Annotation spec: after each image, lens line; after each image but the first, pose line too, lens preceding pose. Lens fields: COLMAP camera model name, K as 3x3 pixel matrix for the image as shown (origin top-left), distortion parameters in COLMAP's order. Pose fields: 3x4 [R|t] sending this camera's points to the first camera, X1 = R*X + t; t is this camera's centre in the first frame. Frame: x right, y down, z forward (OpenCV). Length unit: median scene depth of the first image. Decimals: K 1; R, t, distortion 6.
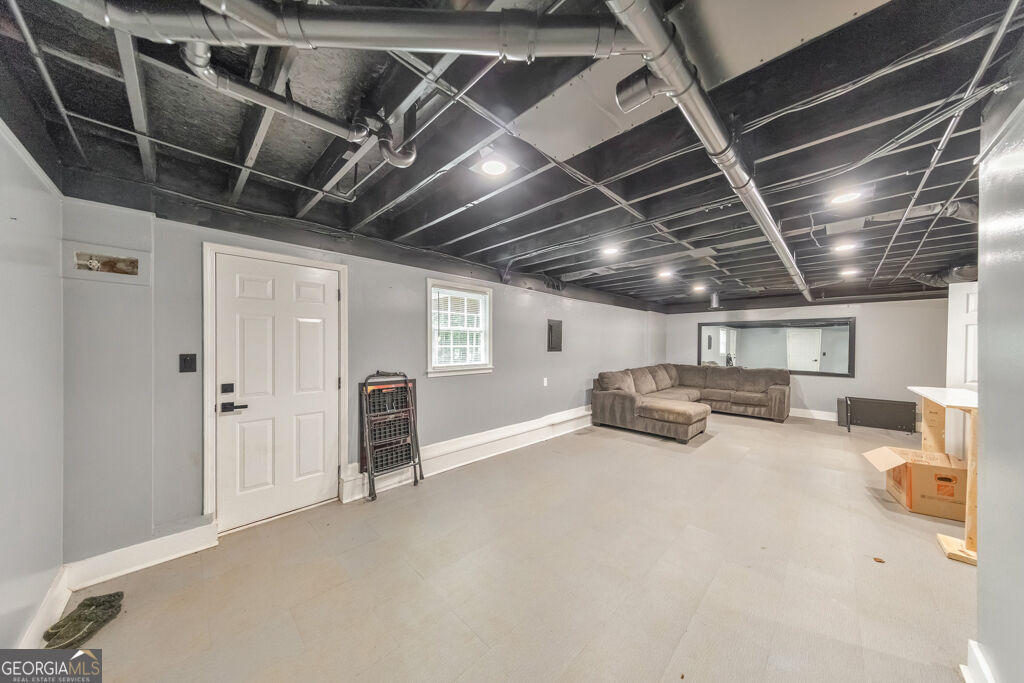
lens RADIAL K [[325.8, 0, 514.5], [0, 325.8, 344.2], [0, 0, 1]] dist [0.003938, -0.000397]
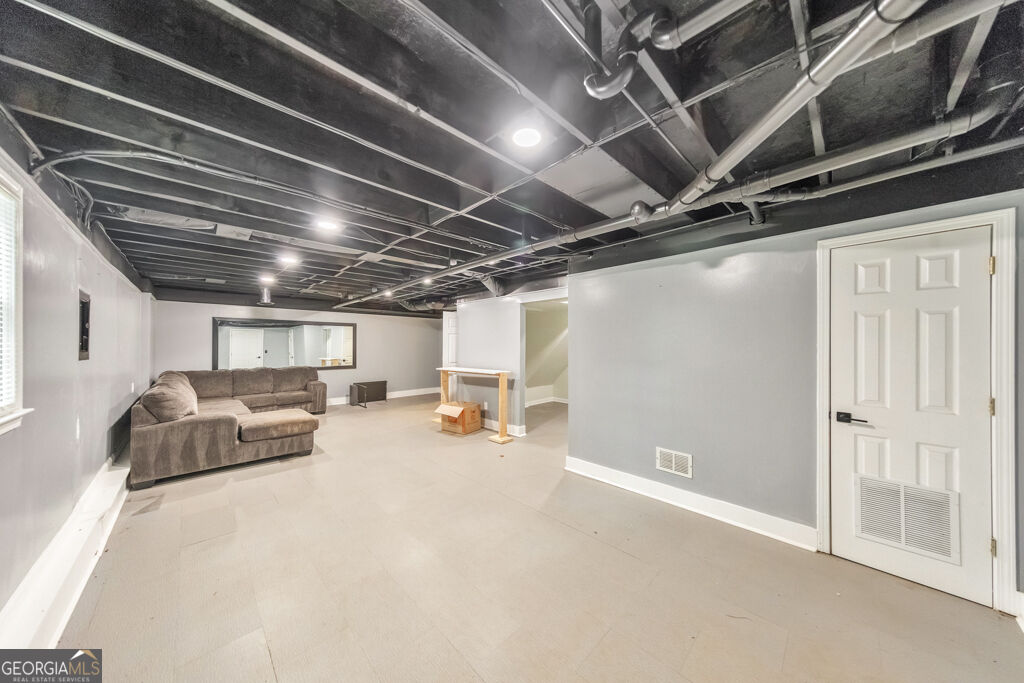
lens RADIAL K [[325.8, 0, 512.0], [0, 325.8, 343.7], [0, 0, 1]] dist [0.003938, -0.000397]
pose [[0.015653, -0.002689, 0.999874, -0.342234], [-0.001352, 0.999995, 0.002710, -0.003978], [-0.999877, -0.001394, 0.015650, 0.388322]]
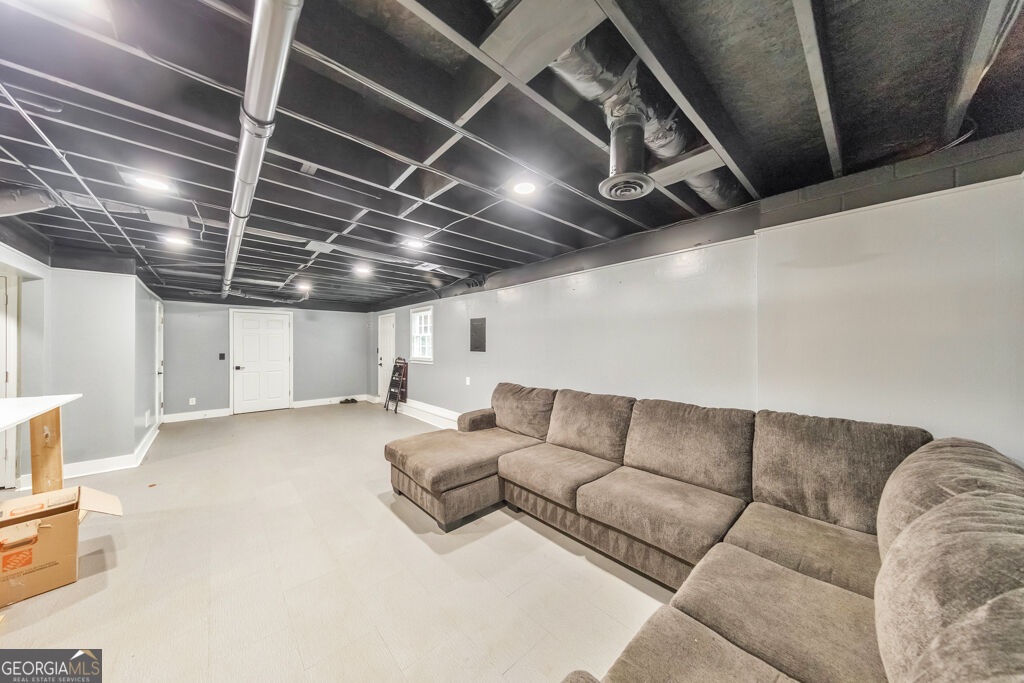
lens RADIAL K [[325.8, 0, 514.4], [0, 325.8, 344.7], [0, 0, 1]] dist [0.003938, -0.000397]
pose [[-0.050209, -0.007709, -0.998709, 1.066183], [-0.000615, 0.999970, -0.007688, 0.009396], [0.998739, 0.000228, -0.050212, 1.153623]]
